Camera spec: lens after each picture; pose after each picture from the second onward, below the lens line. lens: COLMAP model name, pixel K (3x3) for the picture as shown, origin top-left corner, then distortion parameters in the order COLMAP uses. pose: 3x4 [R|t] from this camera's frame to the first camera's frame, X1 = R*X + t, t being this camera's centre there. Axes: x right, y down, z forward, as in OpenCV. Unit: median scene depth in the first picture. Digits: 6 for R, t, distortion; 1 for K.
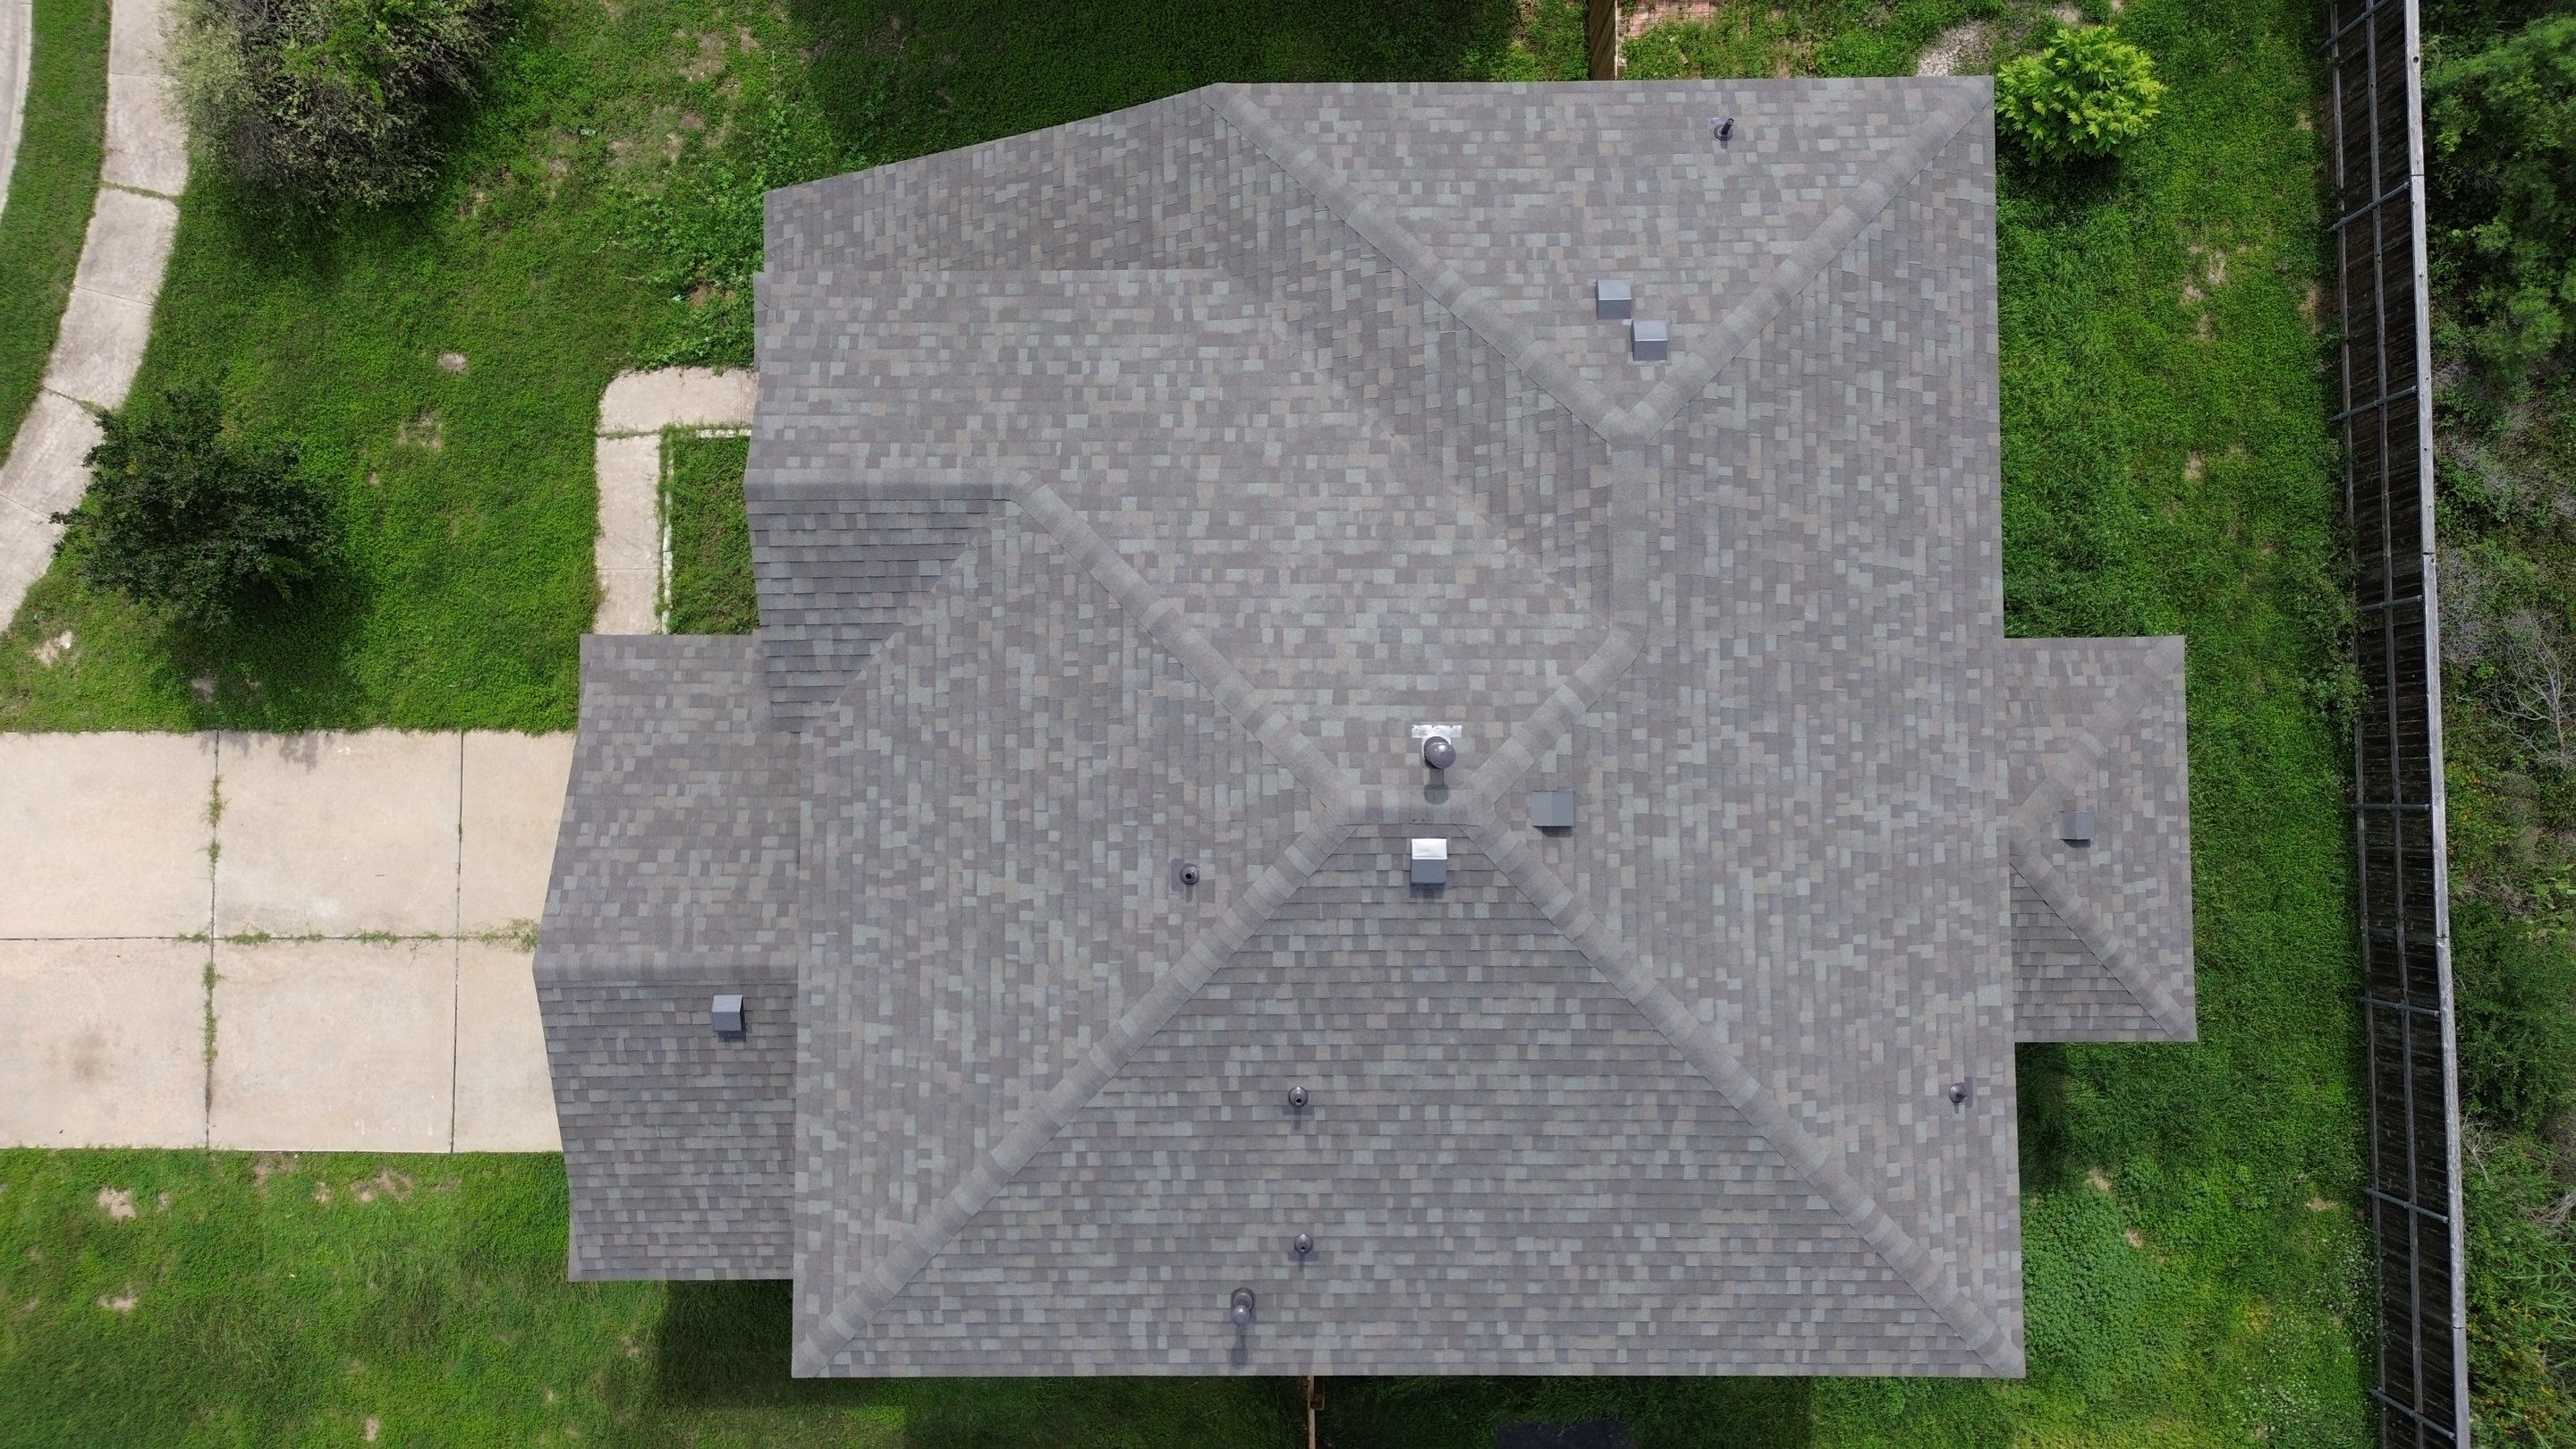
lens RADIAL K [[1813.7, 0, 1282.9], [0, 1813.7, 720.4], [0, 0, 1]] dist [0.085627, -0.085438]
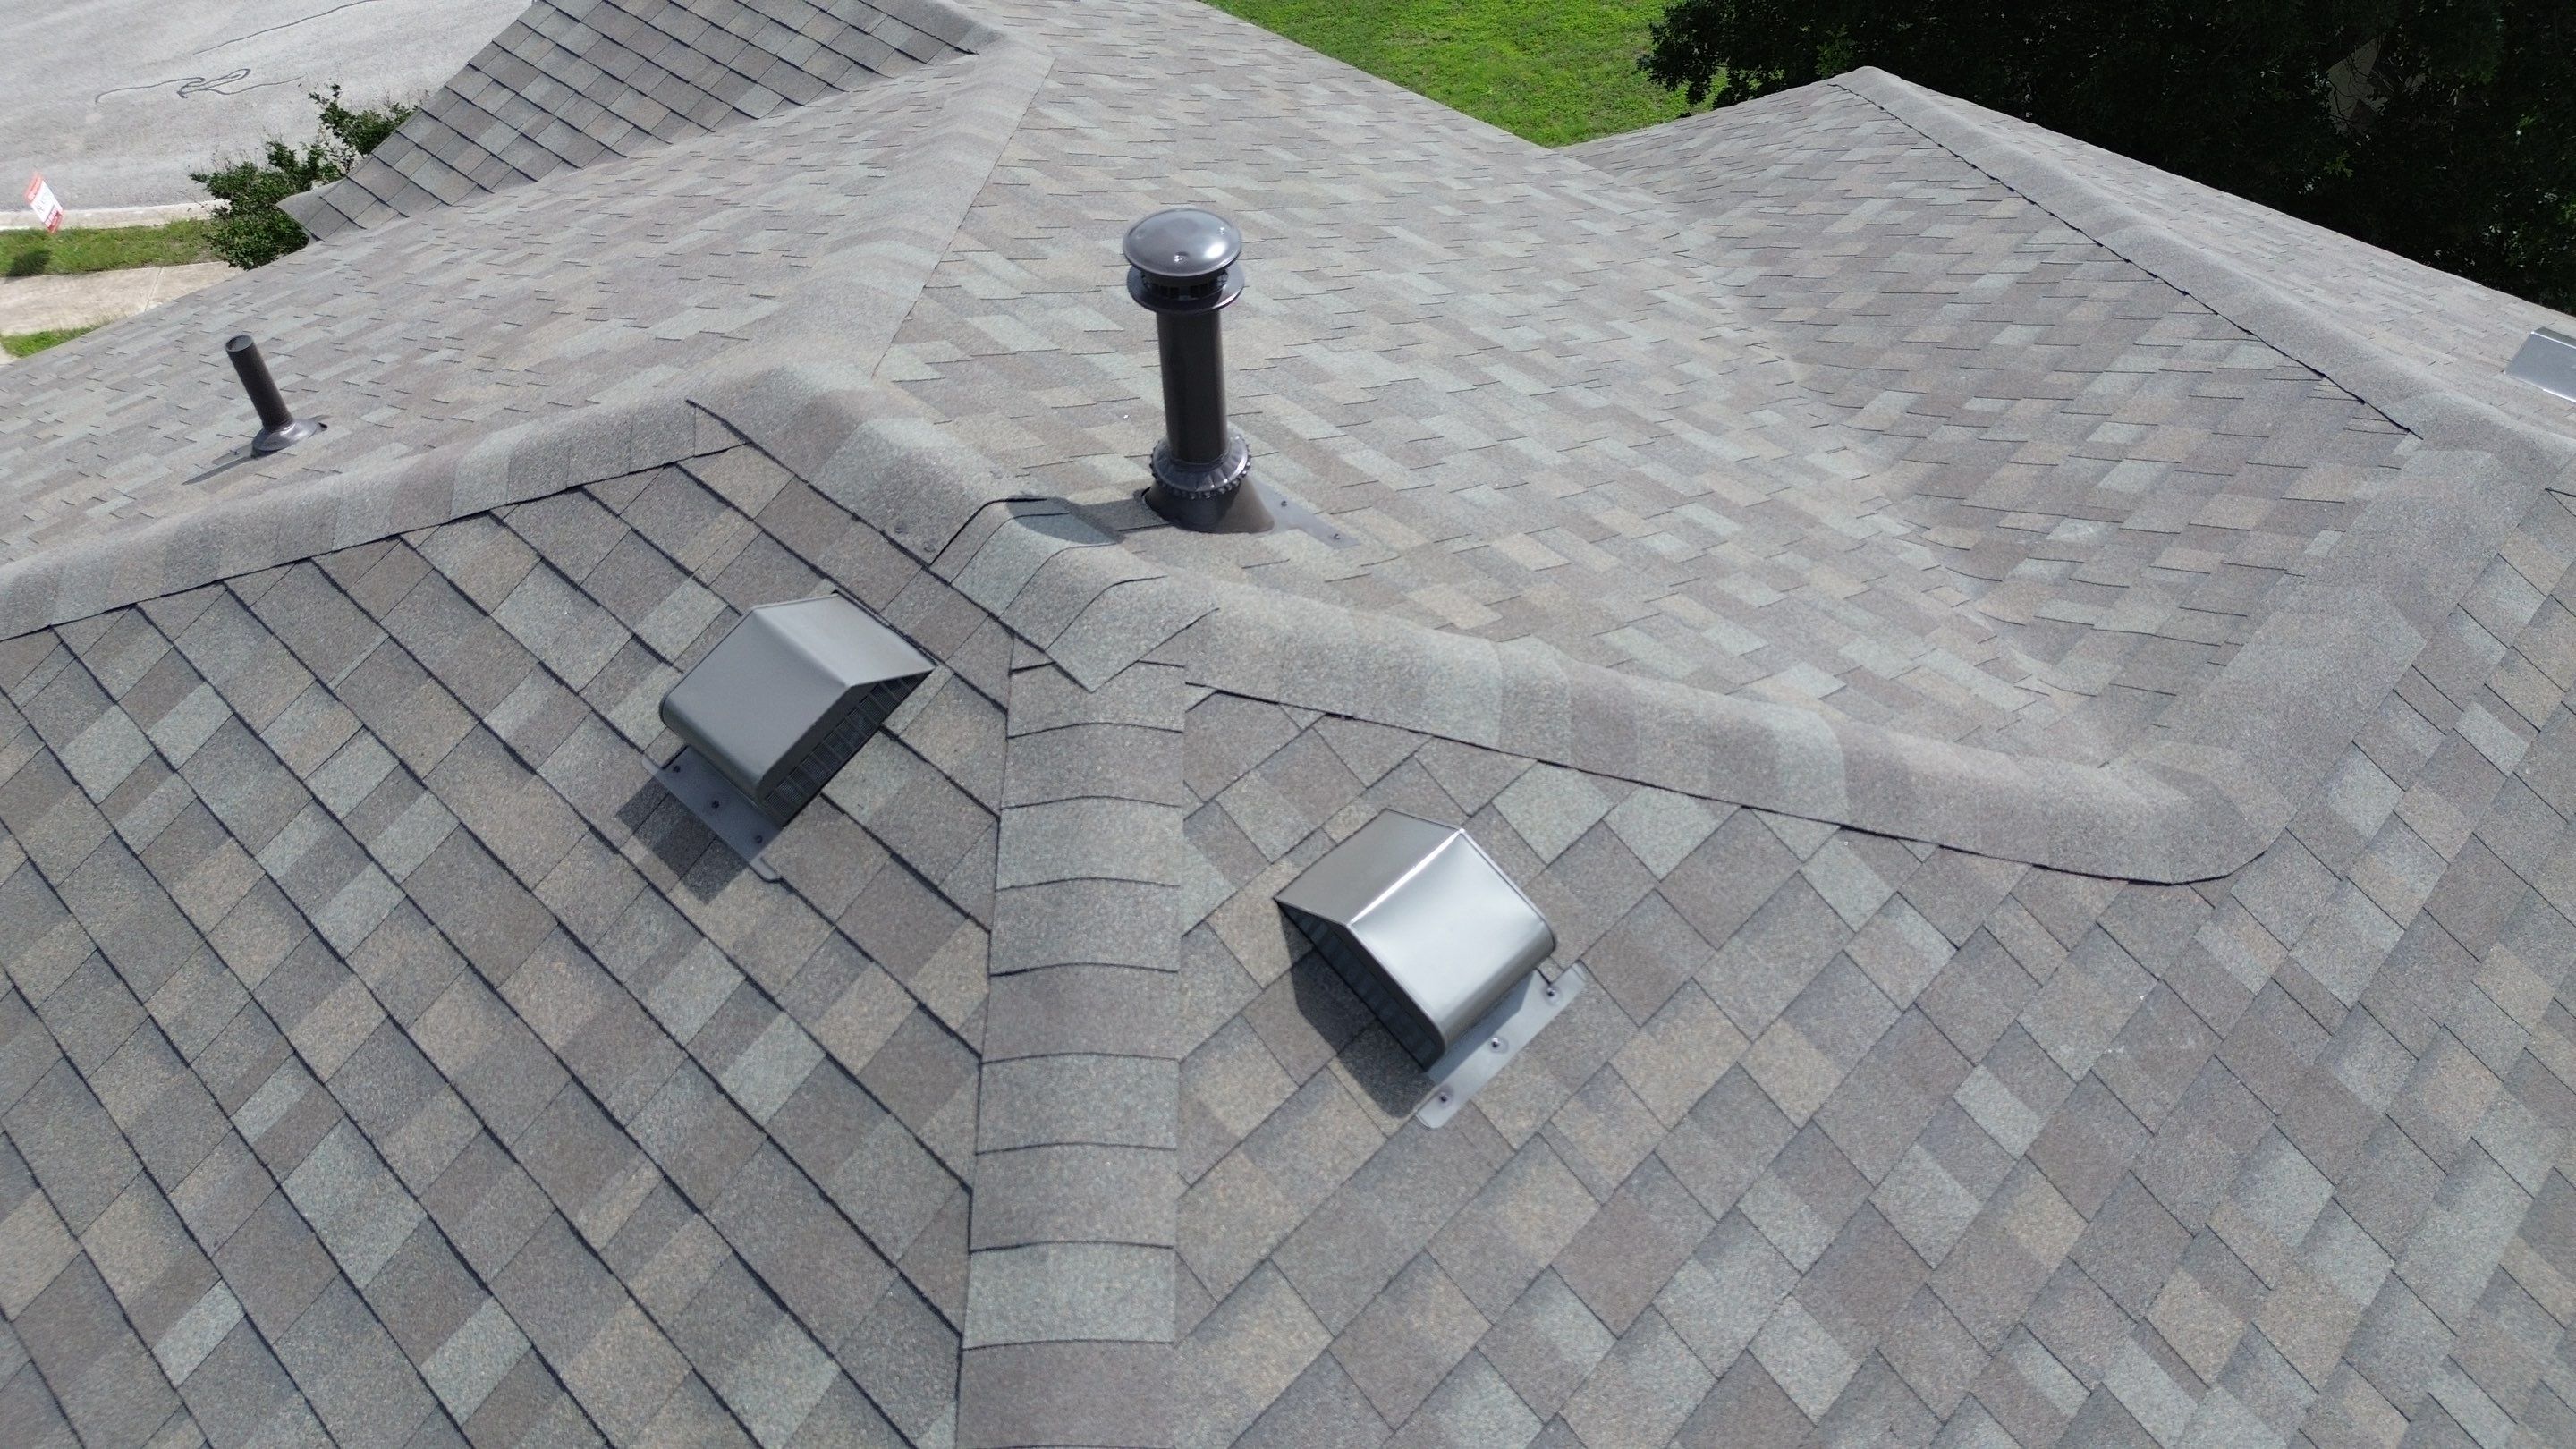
lens RADIAL K [[1813.7, 0, 1291.0], [0, 1813.7, 713.2], [0, 0, 1]] dist [0.085627, -0.085438]
pose [[0.718162, 0.500434, -0.483538, 0.204420], [-0.695567, 0.536945, -0.477365, 0.127750], [0.020743, 0.679159, 0.733698, 0.774877]]
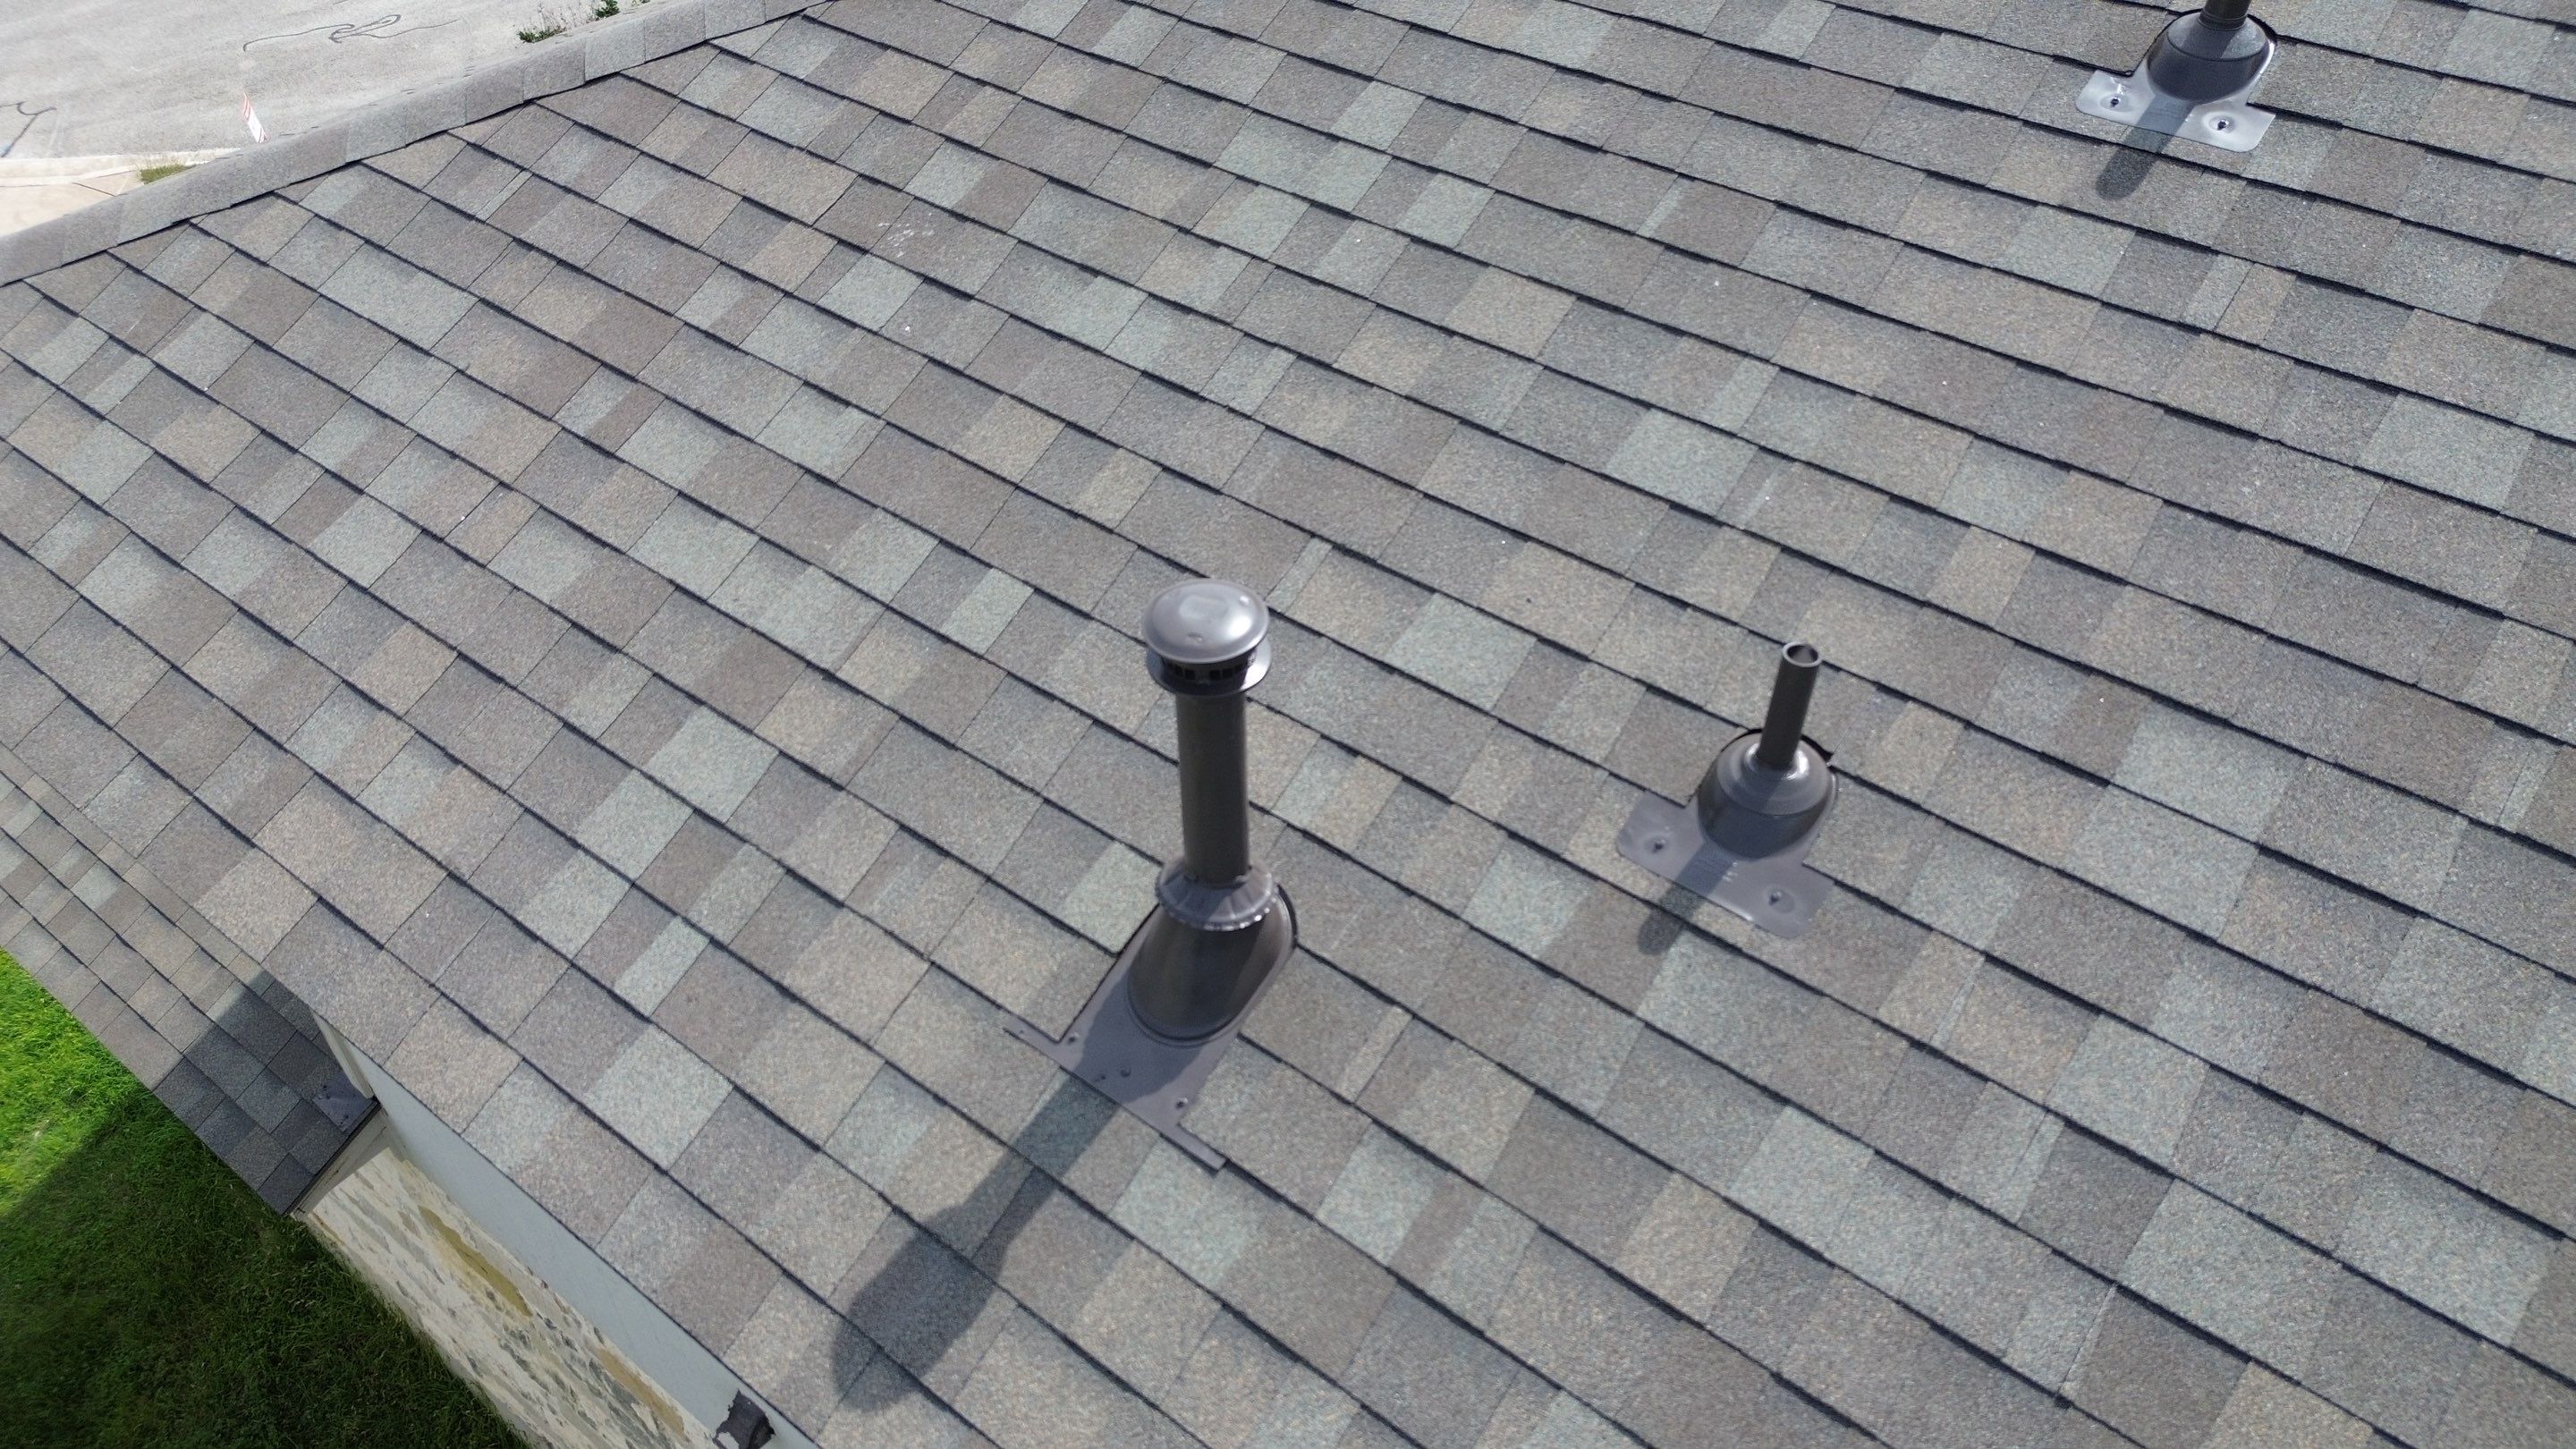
lens RADIAL K [[1813.7, 0, 1300.3], [0, 1813.7, 714.4], [0, 0, 1]] dist [0.085627, -0.085438]
pose [[0.789480, 0.423965, -0.443818, 0.045356], [-0.613530, 0.565593, -0.551077, 0.388666], [0.017382, 0.707360, 0.706640, 0.878783]]
